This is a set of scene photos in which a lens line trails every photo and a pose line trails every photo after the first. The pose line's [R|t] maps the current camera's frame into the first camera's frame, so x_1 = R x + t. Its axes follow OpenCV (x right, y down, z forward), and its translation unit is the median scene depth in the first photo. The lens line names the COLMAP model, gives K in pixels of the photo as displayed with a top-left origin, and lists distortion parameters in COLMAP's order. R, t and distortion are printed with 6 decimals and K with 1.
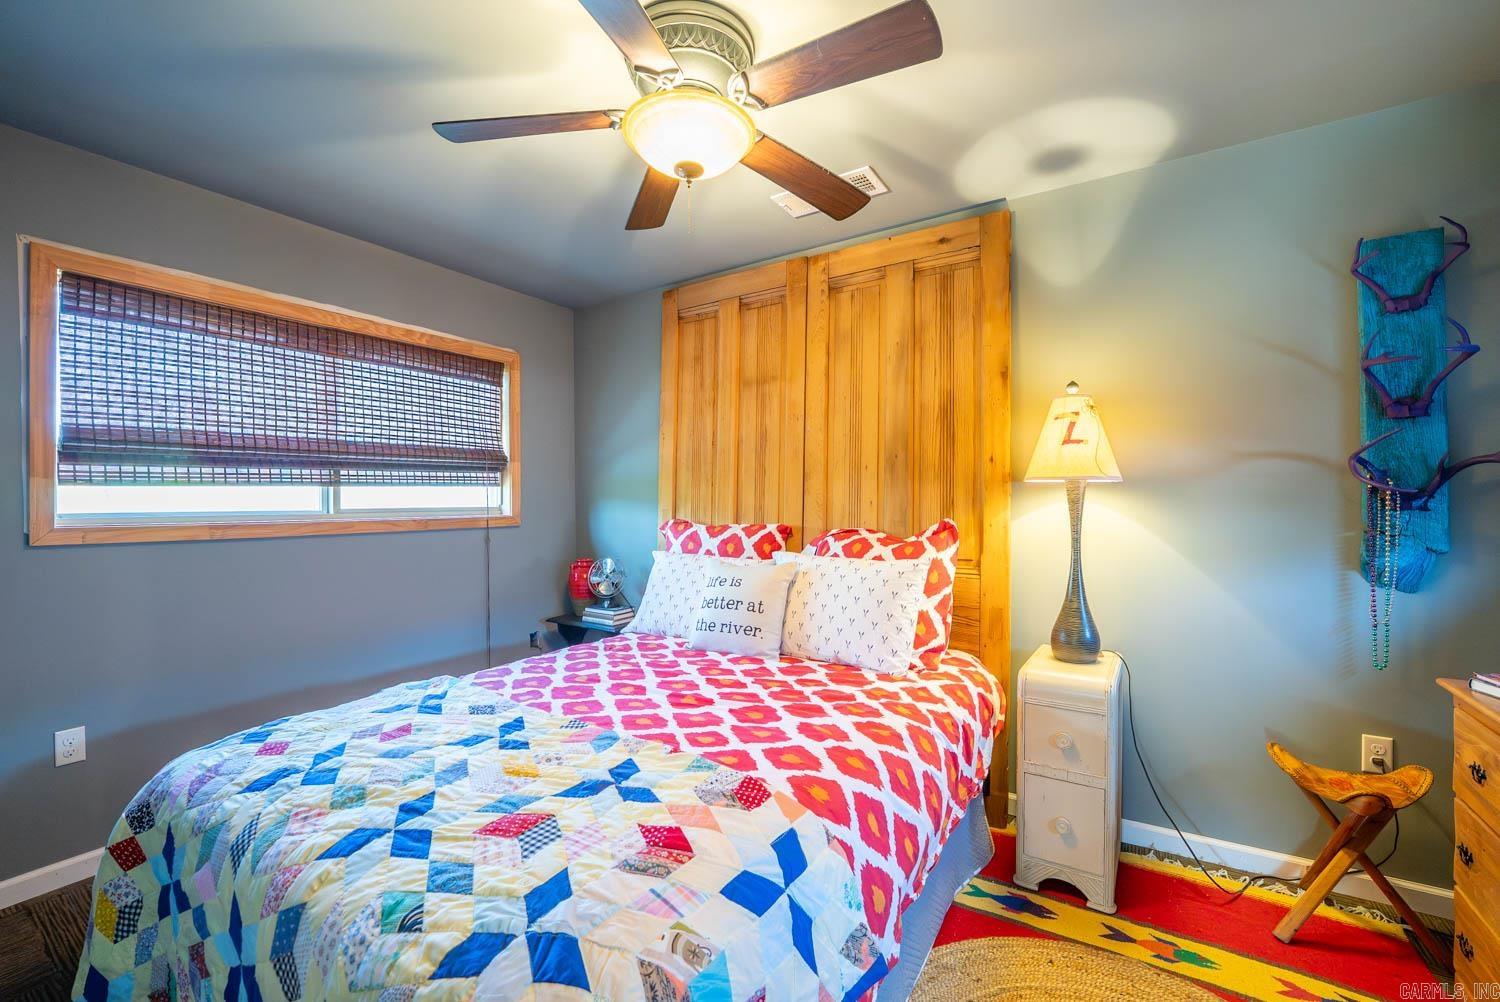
lens RADIAL K [[612.4, 0, 746.2], [0, 612.4, 504.6], [0, 0, 1]] dist [-0.028688, 0.004324]
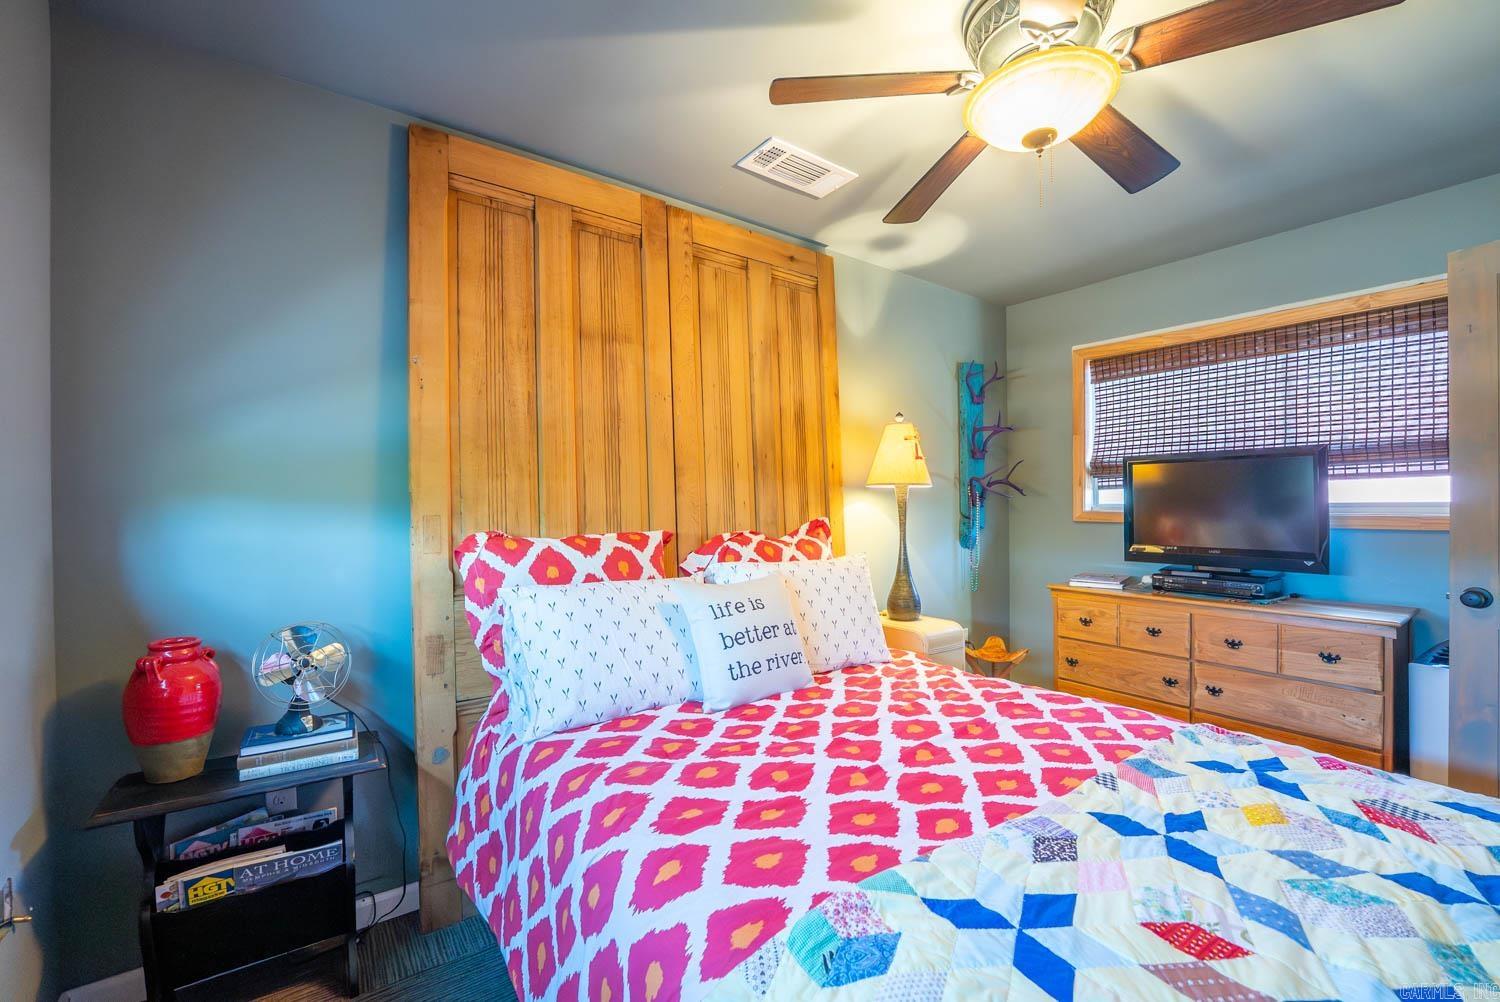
lens RADIAL K [[612.4, 0, 746.2], [0, 612.4, 504.6], [0, 0, 1]] dist [-0.028688, 0.004324]
pose [[0.363024, 0.003743, 0.931772, -0.724988], [0.011266, 0.999901, -0.008406, 0.007260], [-0.931712, 0.013549, 0.362946, 0.711571]]
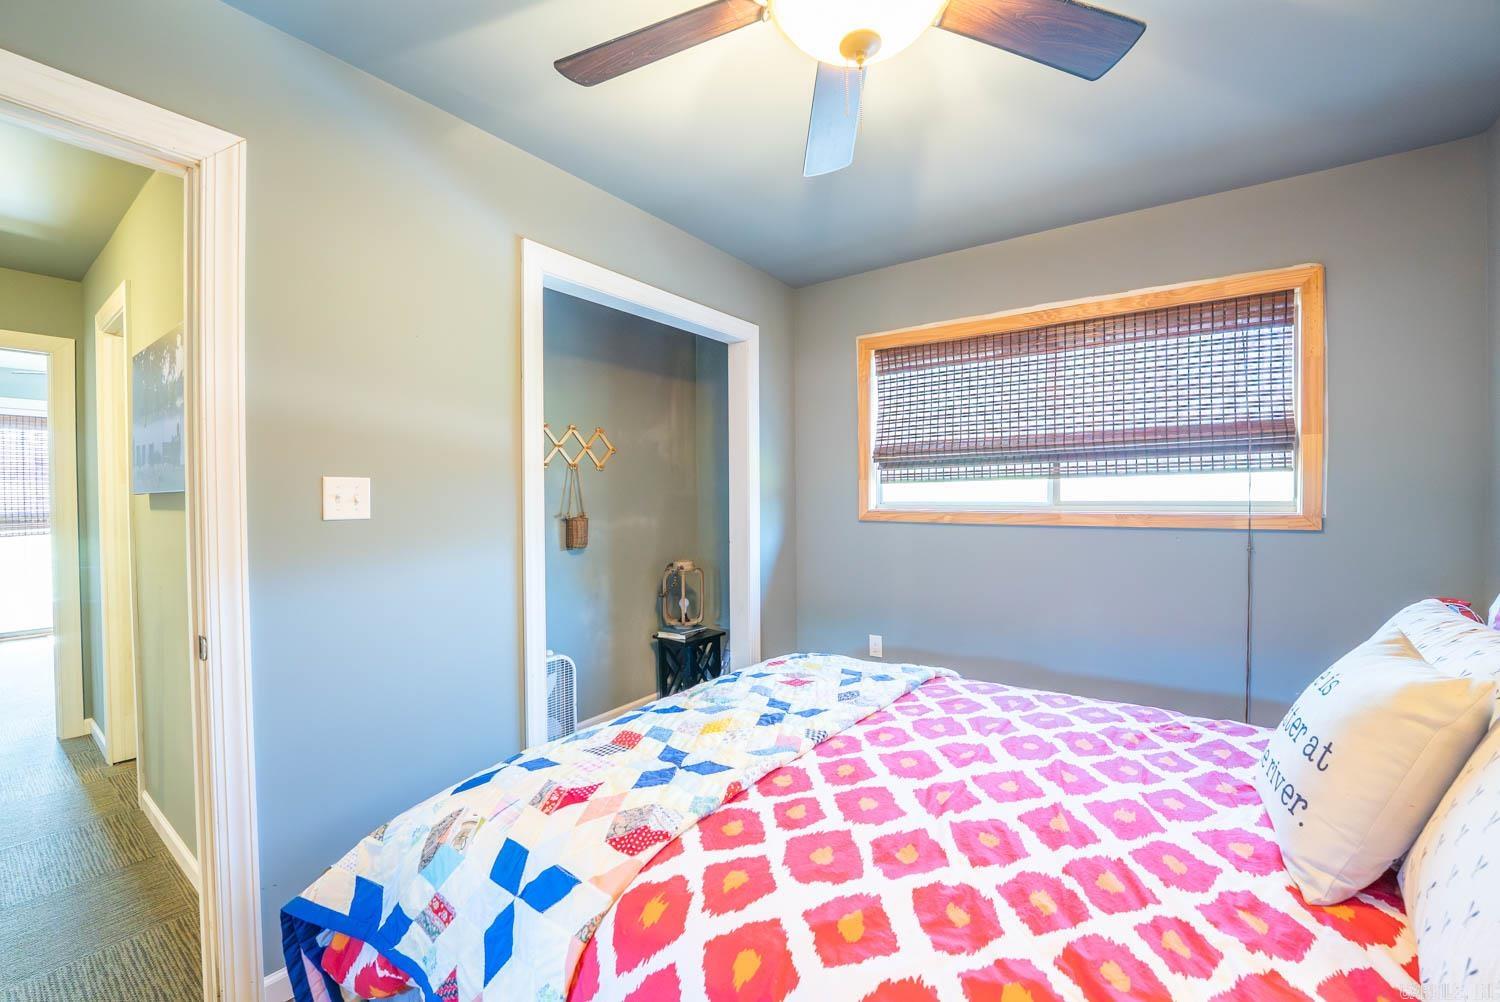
lens RADIAL K [[612.4, 0, 746.2], [0, 612.4, 504.6], [0, 0, 1]] dist [-0.028688, 0.004324]
pose [[-0.054838, 0.024215, -0.998202, 0.419295], [0.001806, 0.999707, 0.024152, -0.013404], [0.998494, -0.000479, -0.054866, 0.590591]]
